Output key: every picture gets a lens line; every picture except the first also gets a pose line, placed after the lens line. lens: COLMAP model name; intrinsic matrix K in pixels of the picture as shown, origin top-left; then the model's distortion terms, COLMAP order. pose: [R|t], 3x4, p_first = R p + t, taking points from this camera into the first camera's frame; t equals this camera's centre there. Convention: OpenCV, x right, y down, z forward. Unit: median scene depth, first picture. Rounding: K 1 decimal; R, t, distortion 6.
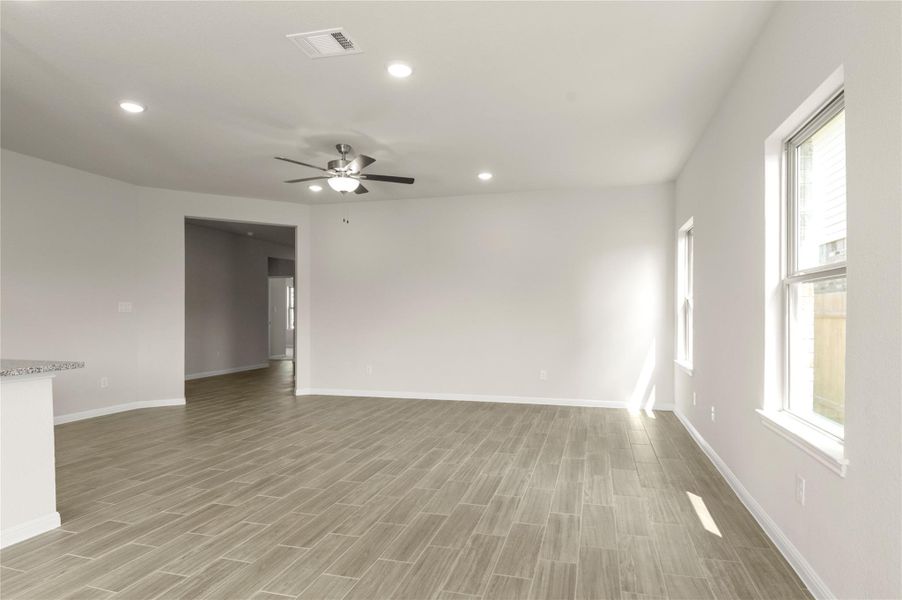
lens RADIAL K [[483.2, 0, 473.1], [0, 483.2, 318.7], [0, 0, 1]] dist [0.006164, -0.013821]
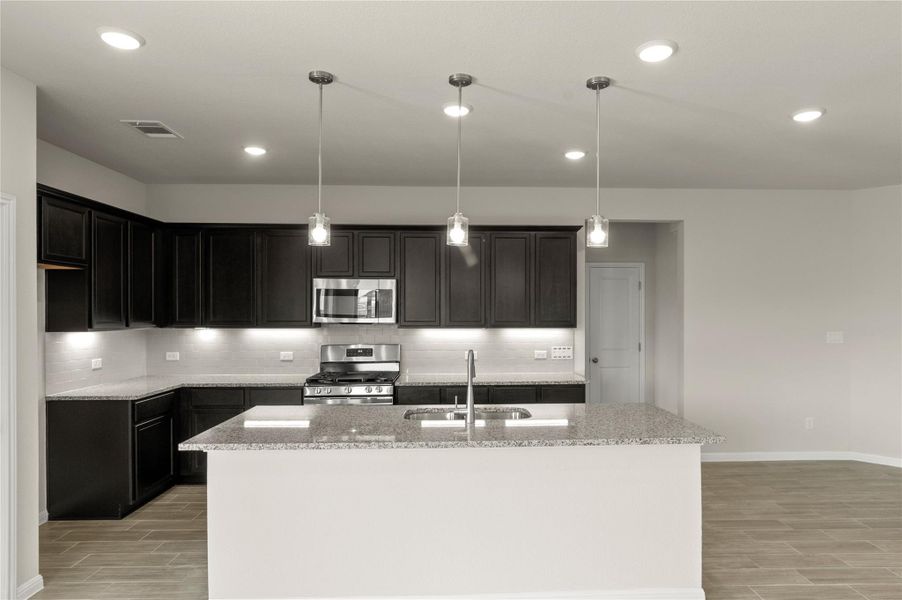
lens RADIAL K [[544.8, 0, 469.0], [0, 544.8, 315.8], [0, 0, 1]] dist [-0.006078, 0.011457]
pose [[0.285792, 0.005650, -0.958275, 0.014718], [-0.008839, 0.999956, 0.003260, -0.091955], [0.958251, 0.007538, 0.285830, 0.176548]]
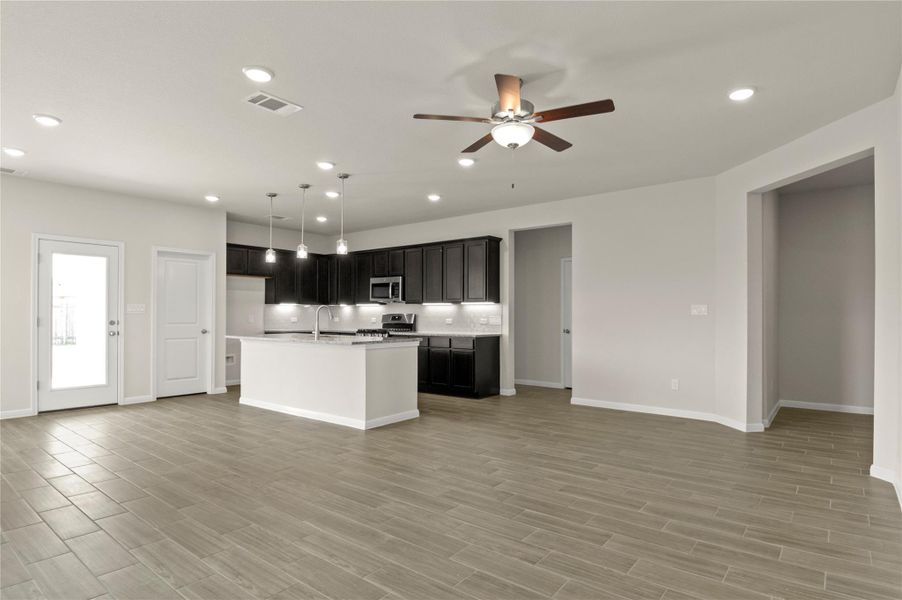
lens RADIAL K [[483.2, 0, 479.8], [0, 483.2, 312.9], [0, 0, 1]] dist [0.006164, -0.013821]
pose [[-0.379592, -0.006361, -0.925132, 0.500262], [-0.012505, 0.999920, -0.001745, -0.017035], [0.925069, 0.010906, -0.379641, 1.496055]]
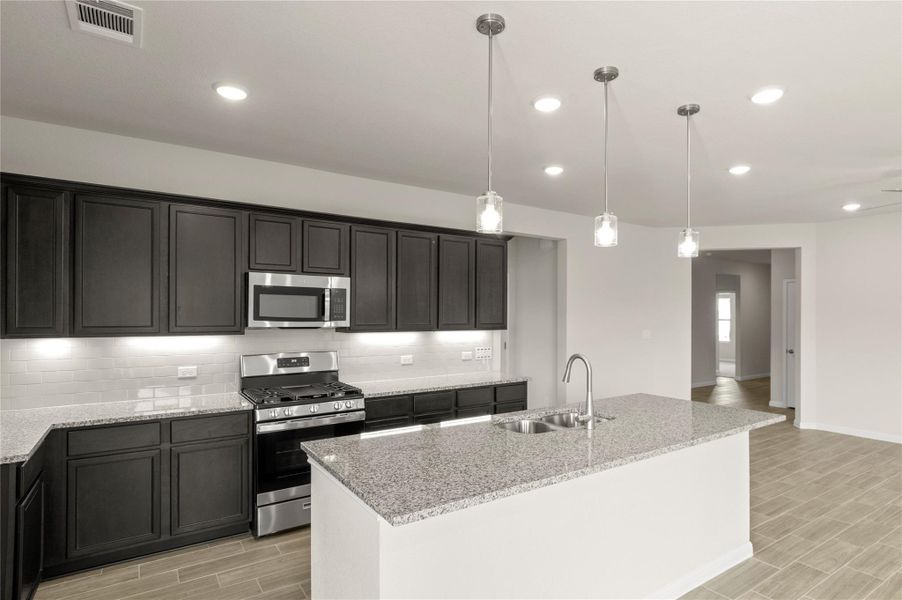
lens RADIAL K [[483.2, 0, 473.3], [0, 483.2, 312.6], [0, 0, 1]] dist [0.006164, -0.013821]
pose [[0.754065, -0.003431, -0.656791, -0.424909], [-0.008420, 0.999854, -0.014891, -0.085986], [0.656746, 0.016759, 0.753926, -0.221843]]
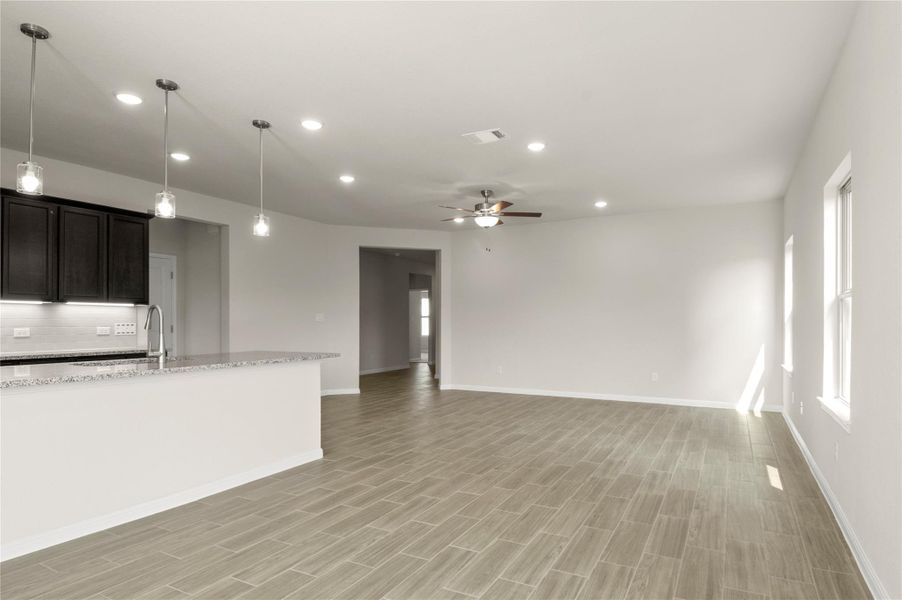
lens RADIAL K [[495.6, 0, 481.7], [0, 495.6, 325.8], [0, 0, 1]] dist [0.004344, -0.012717]
pose [[0.977123, -0.000183, -0.212674, -0.002237], [-0.000294, 0.999998, -0.002209, 0.002306], [0.212674, 0.002221, 0.977121, -0.339351]]
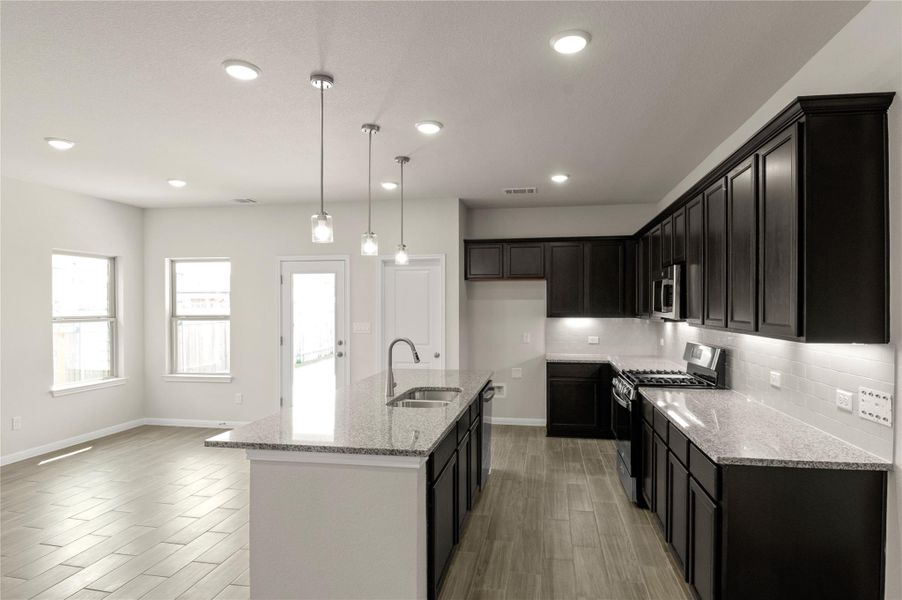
lens RADIAL K [[483.2, 0, 476.0], [0, 483.2, 309.8], [0, 0, 1]] dist [0.006164, -0.013821]
pose [[-0.994631, 0.001276, -0.103474, -0.812263], [-0.000586, 0.999838, 0.017968, -0.103682], [0.103480, 0.017932, -0.994470, 1.289154]]
